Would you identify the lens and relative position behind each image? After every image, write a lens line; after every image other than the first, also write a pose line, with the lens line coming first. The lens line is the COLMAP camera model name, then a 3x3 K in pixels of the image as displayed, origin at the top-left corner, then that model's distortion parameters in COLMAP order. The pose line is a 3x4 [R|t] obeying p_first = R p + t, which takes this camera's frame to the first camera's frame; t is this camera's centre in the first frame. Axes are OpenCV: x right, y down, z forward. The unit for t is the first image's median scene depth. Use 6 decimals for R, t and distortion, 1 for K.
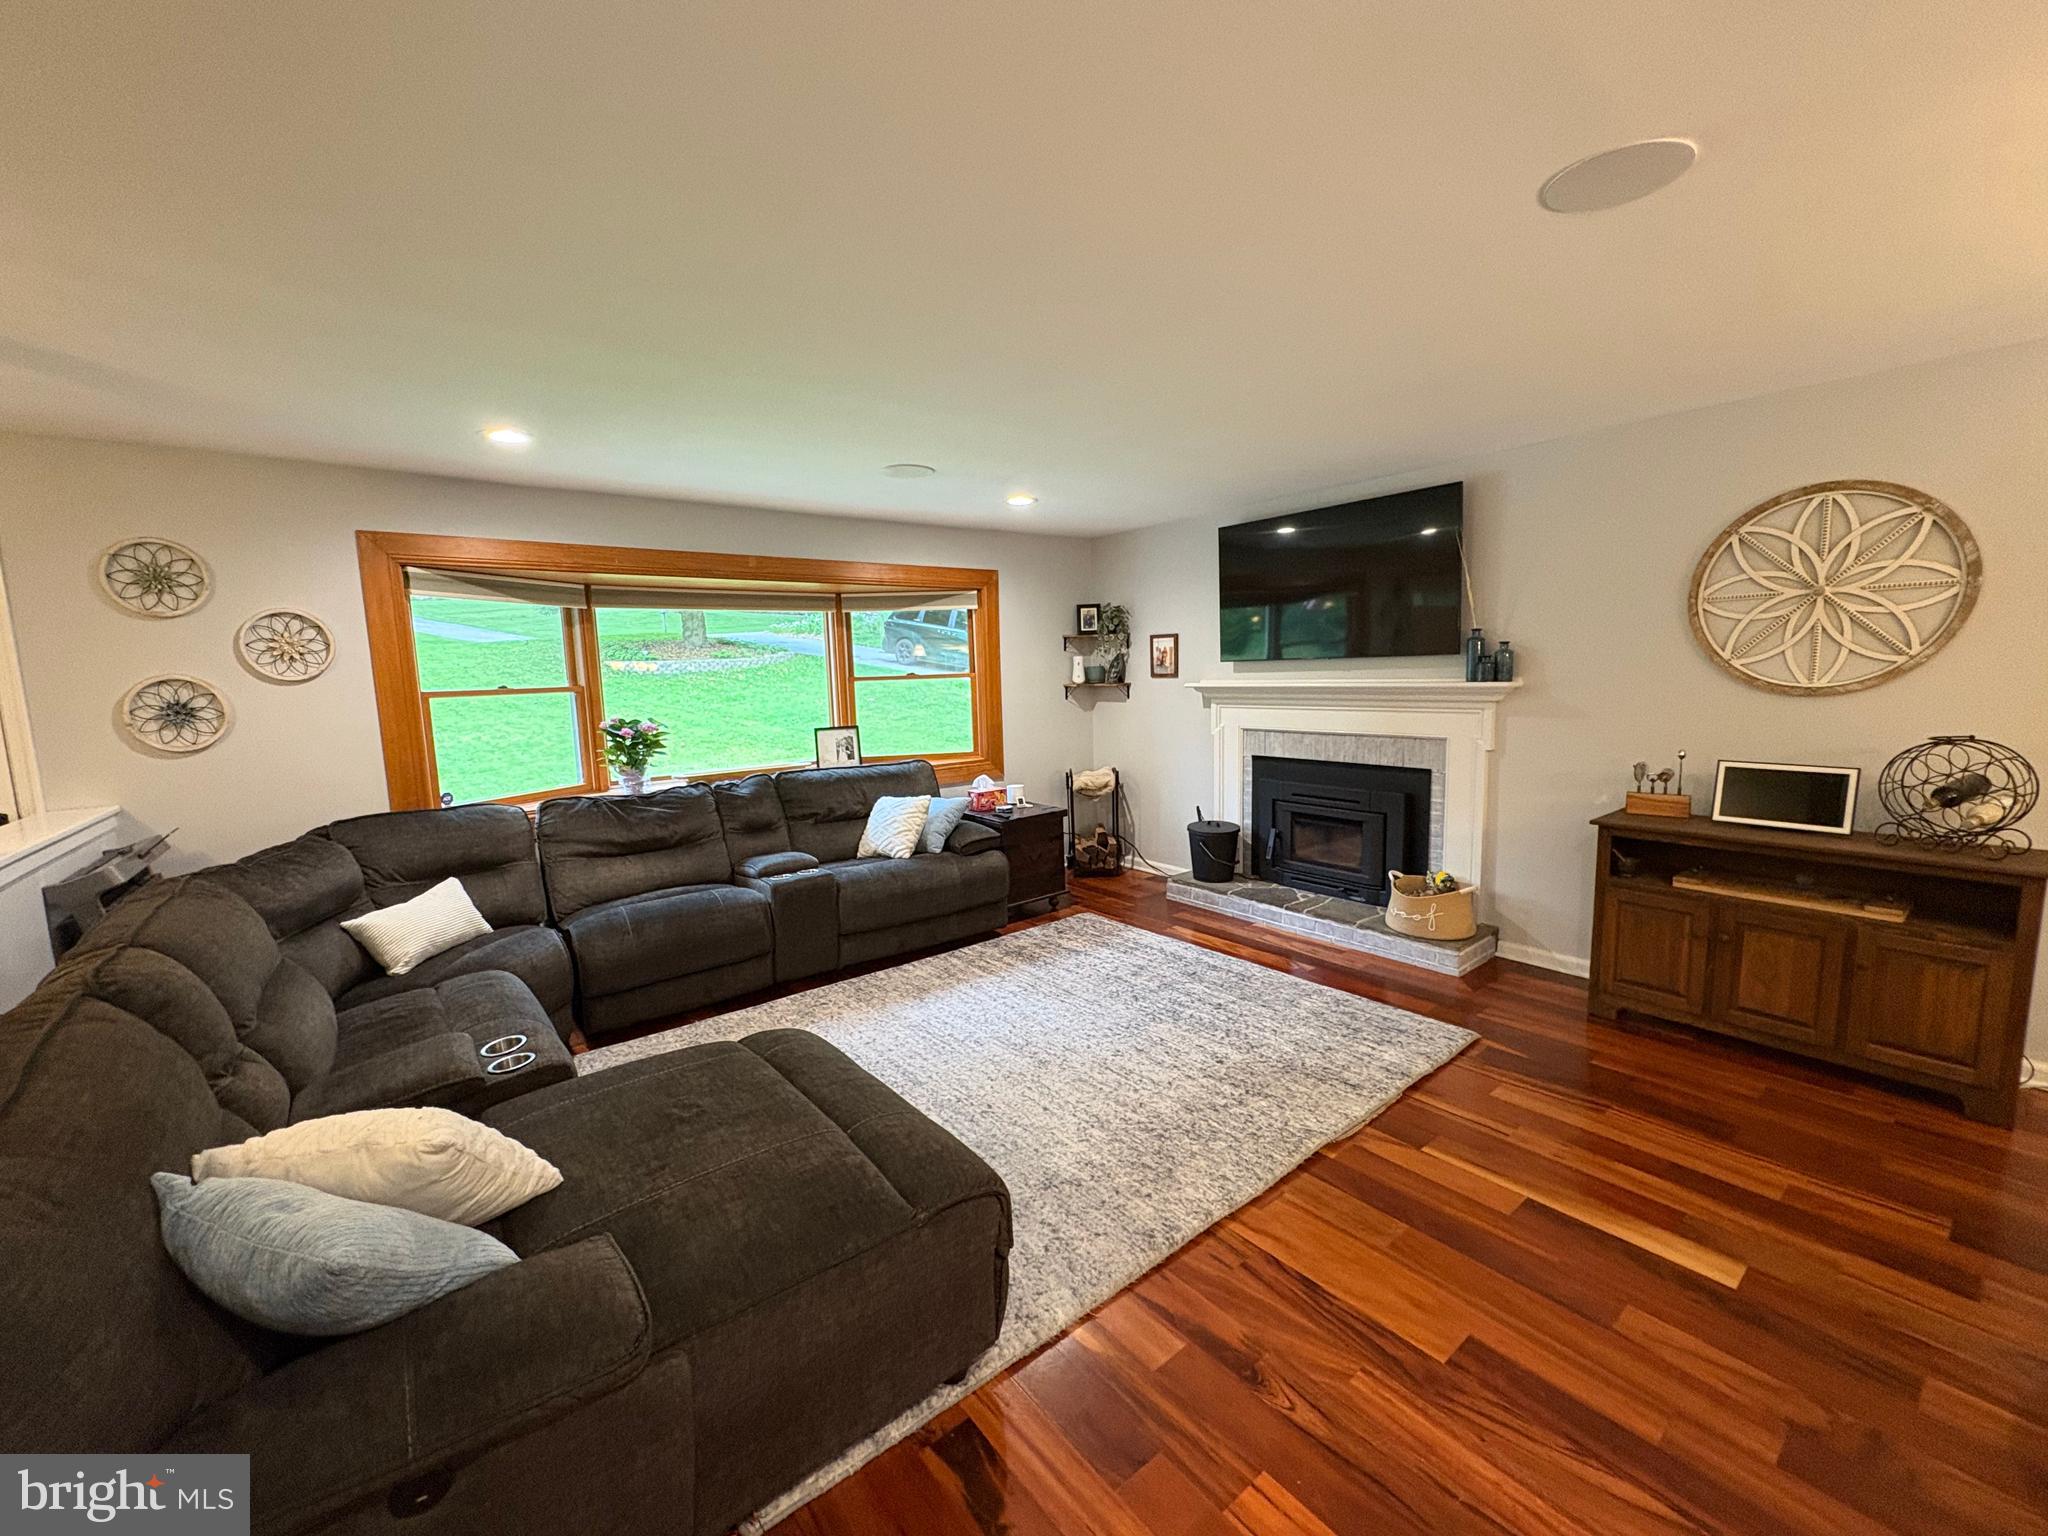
lens RADIAL K [[818.1, 0, 1021.7], [0, 818.1, 771.8], [0, 0, 1]] dist [0.002385, 0.000159]
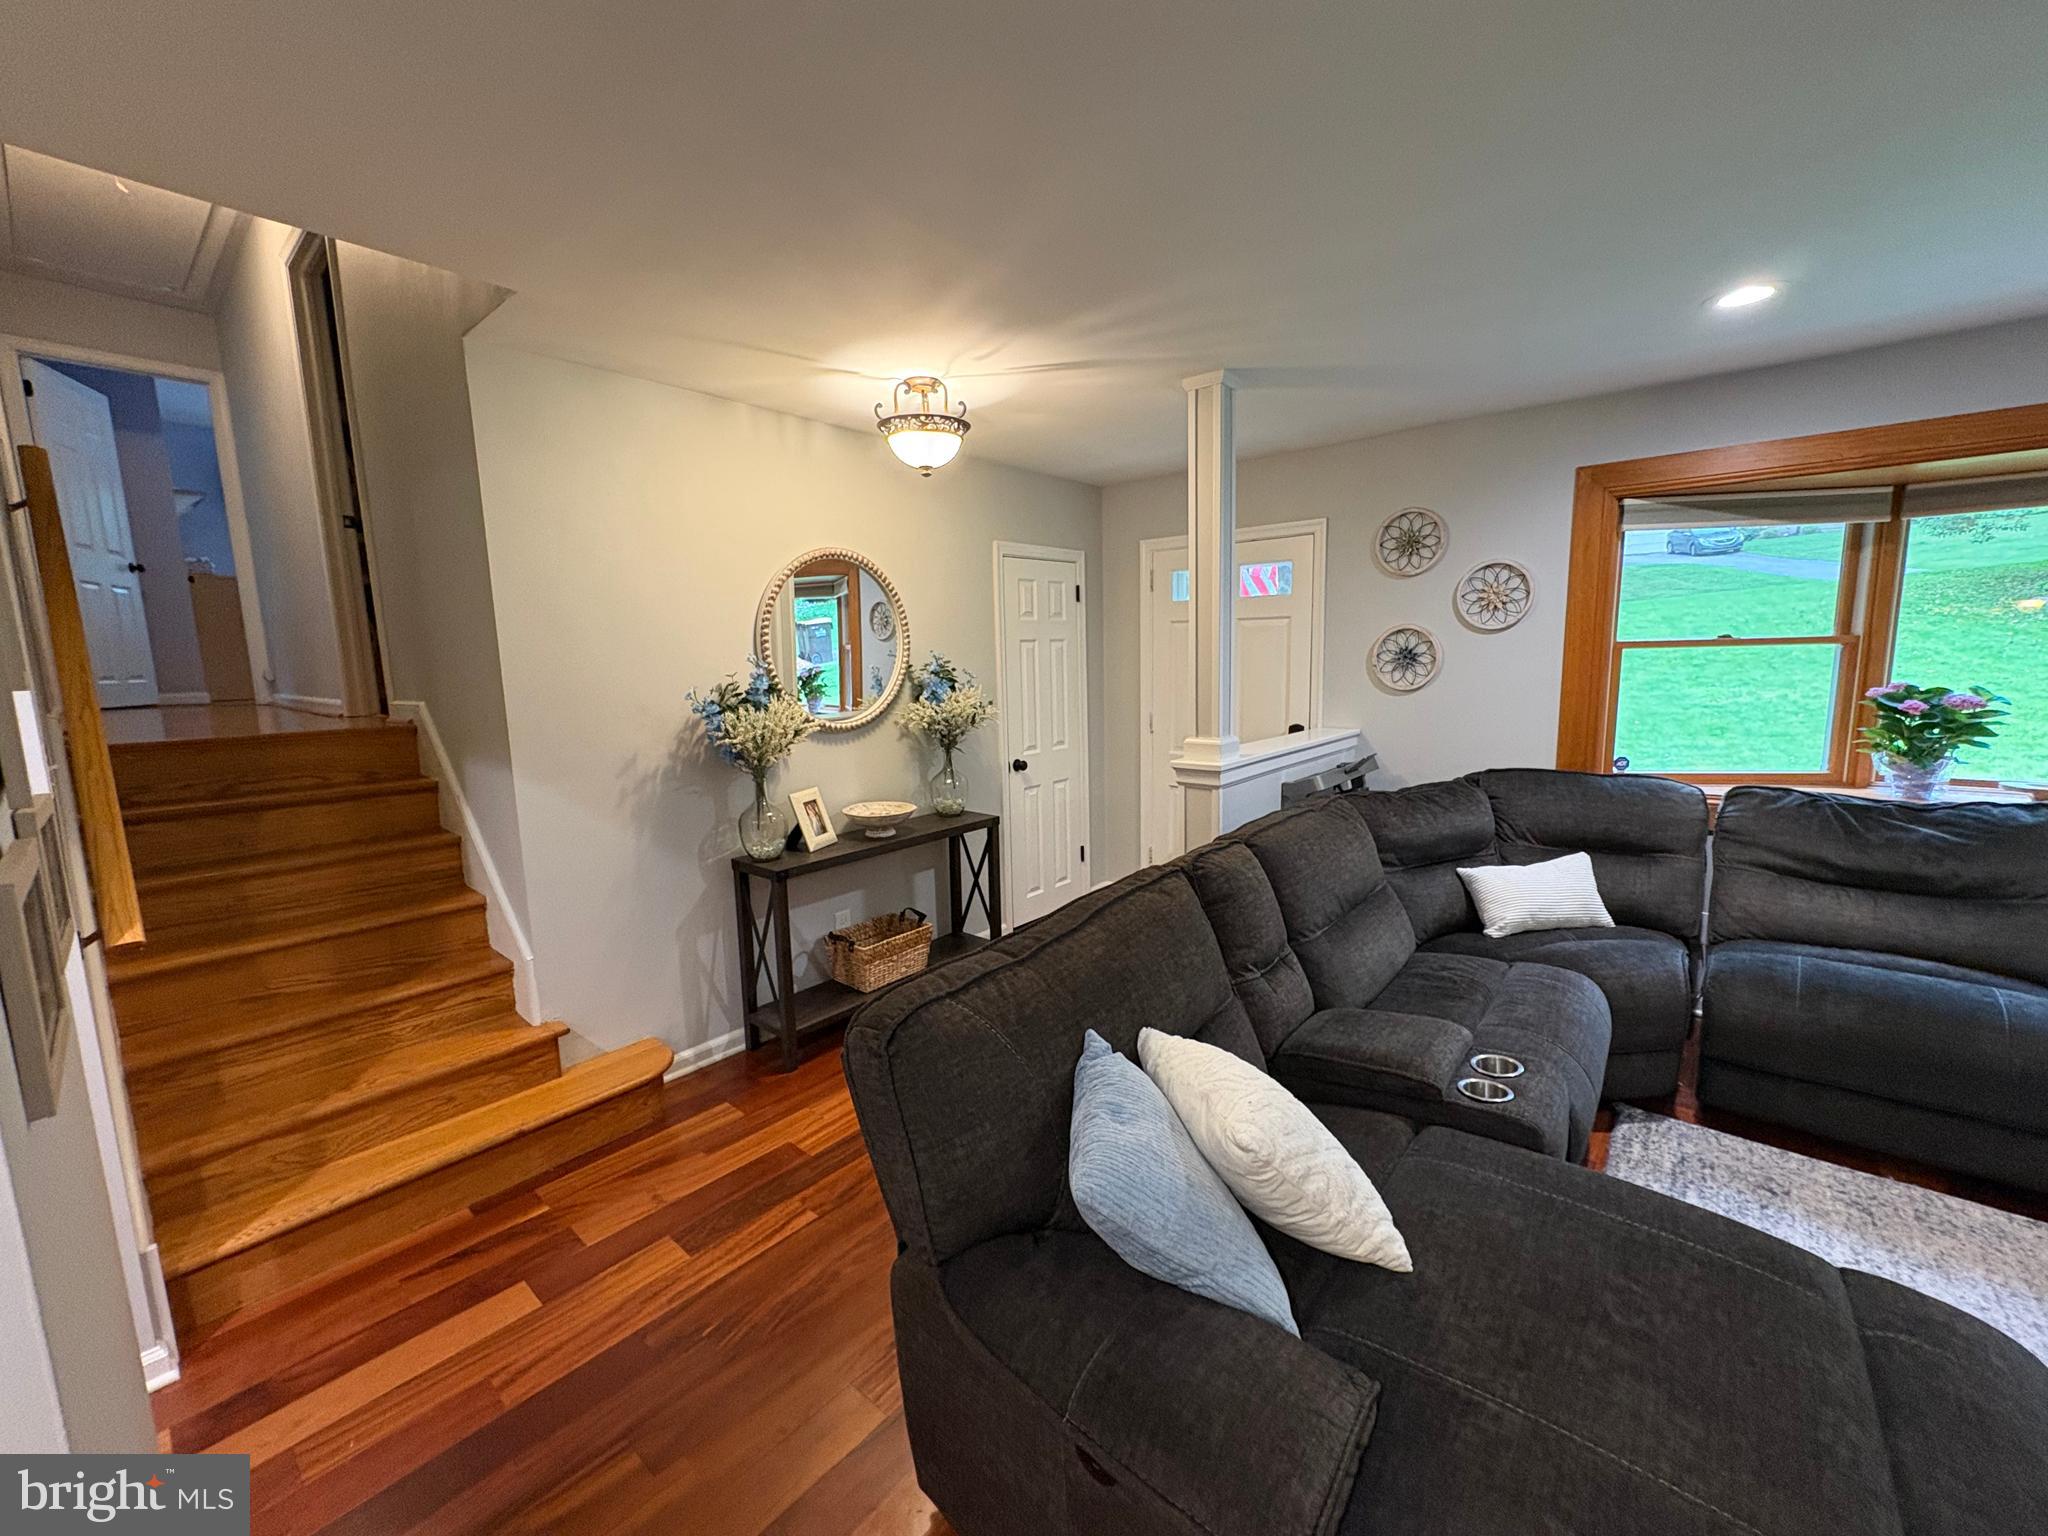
lens RADIAL K [[818.1, 0, 1018.7], [0, 818.1, 768.2], [0, 0, 1]] dist [0.002385, 0.000159]
pose [[0.203519, 0.161402, -0.965676, 0.022790], [-0.104030, 0.984300, 0.142590, -0.024900], [0.973529, 0.071439, 0.217114, 0.215449]]
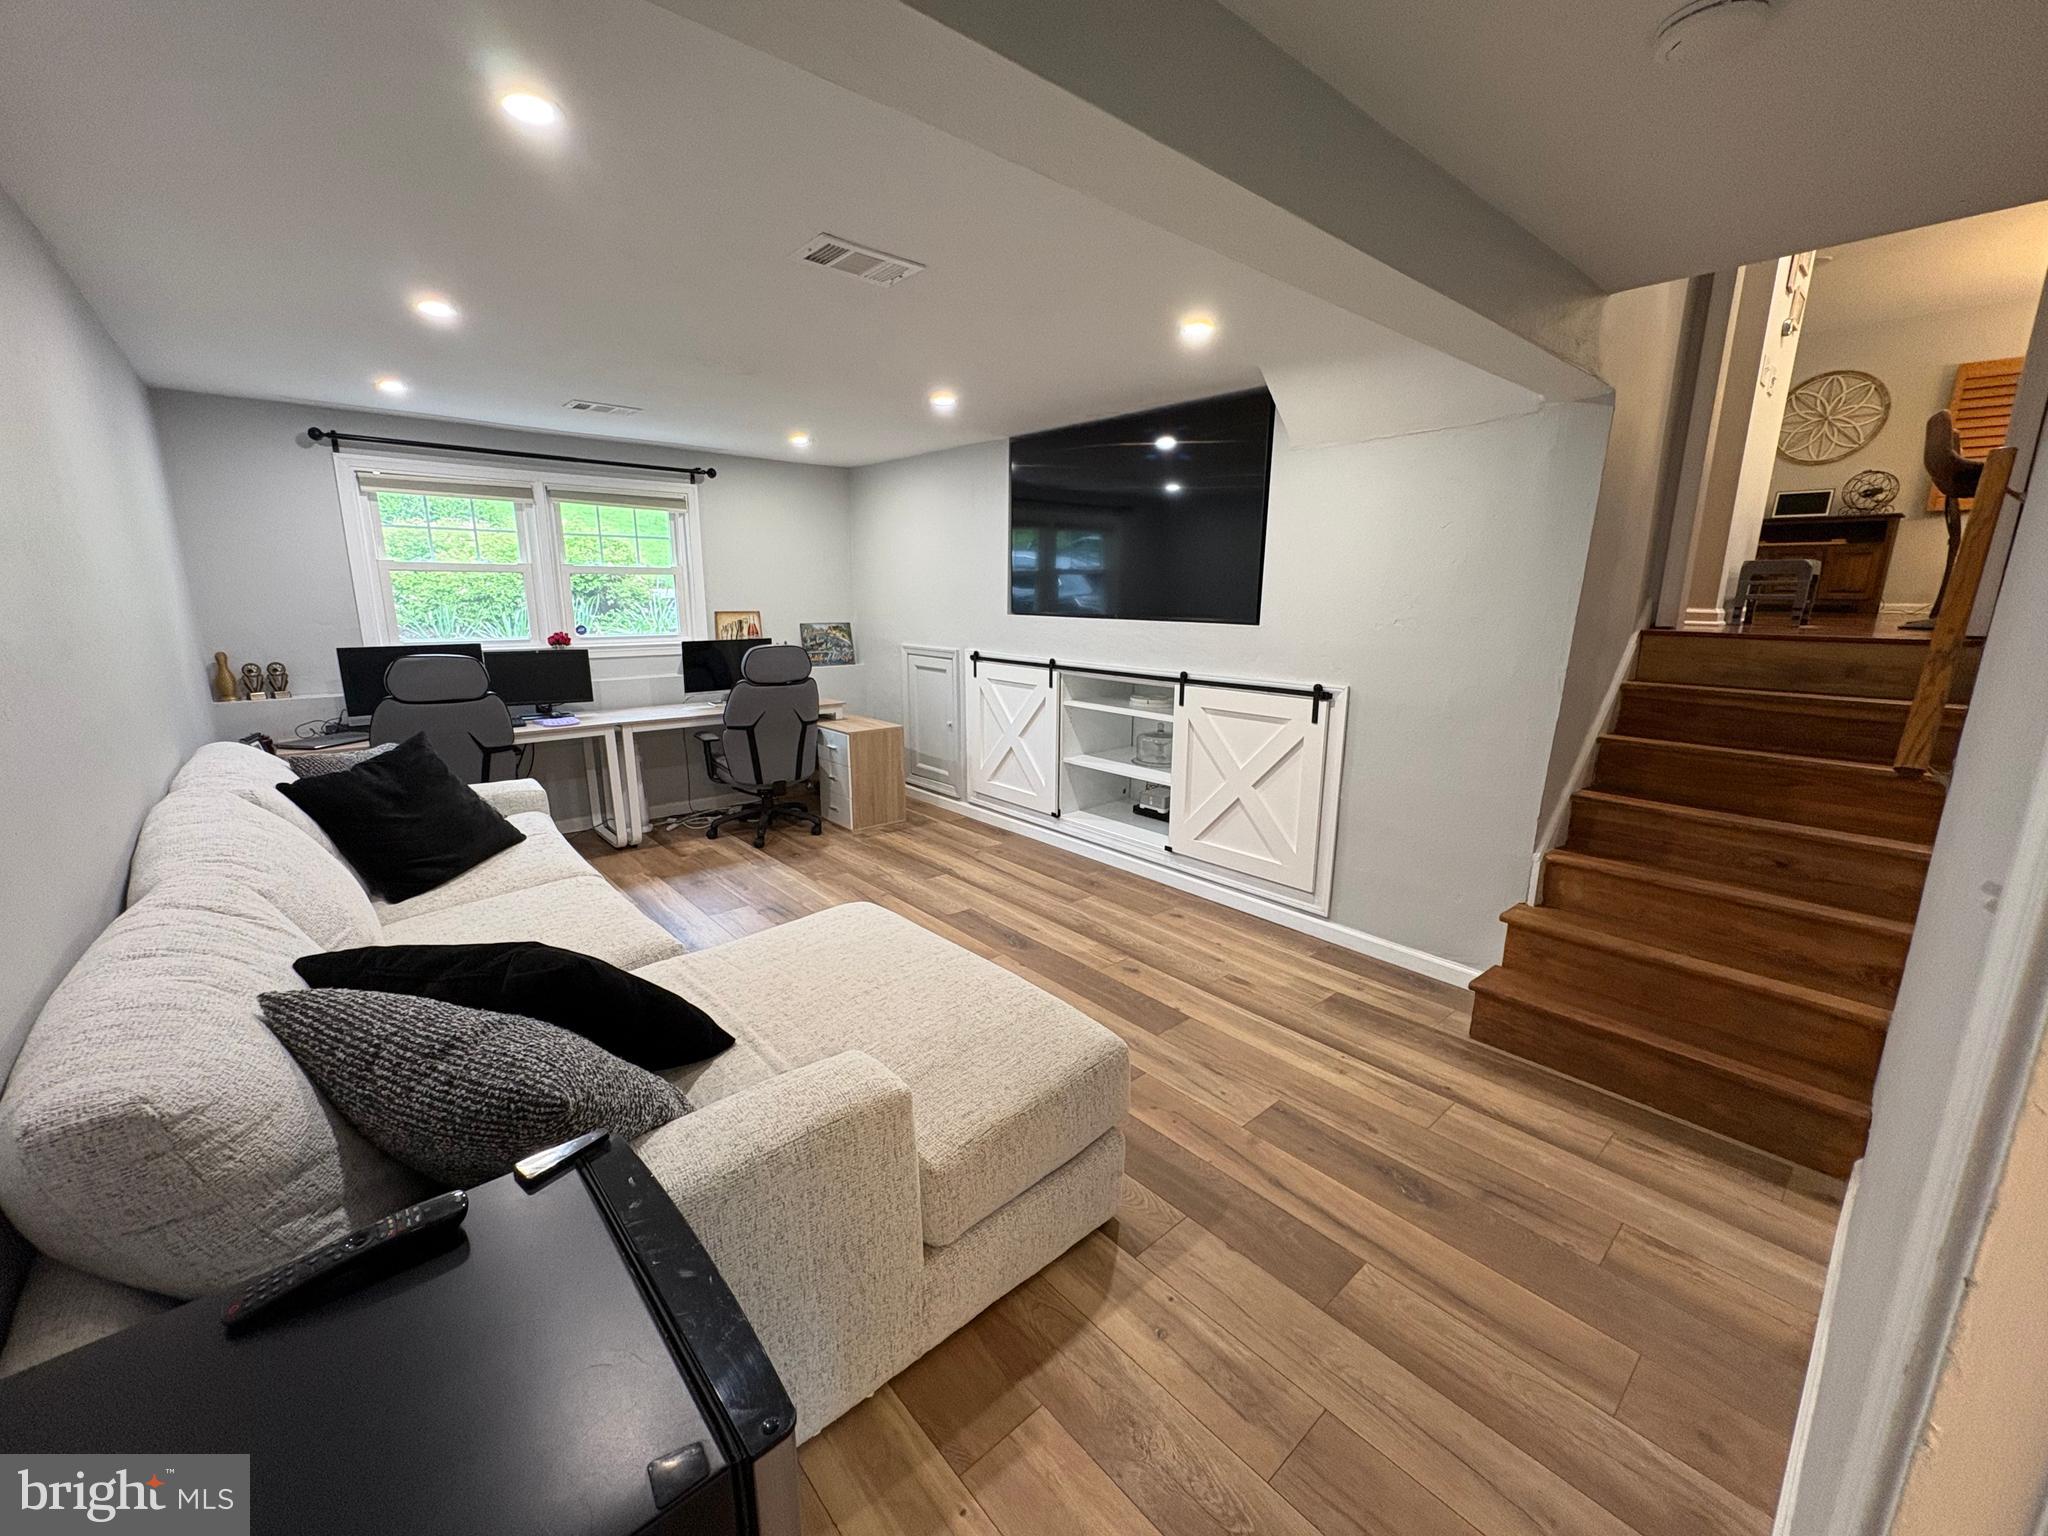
lens RADIAL K [[818.1, 0, 1017.9], [0, 818.1, 765.8], [0, 0, 1]] dist [0.002385, 0.000159]
pose [[0.998370, 0.021394, 0.052919, -1.522704], [-0.026355, 0.995138, 0.094895, 0.636578], [-0.050632, -0.096135, 0.994080, -1.389832]]
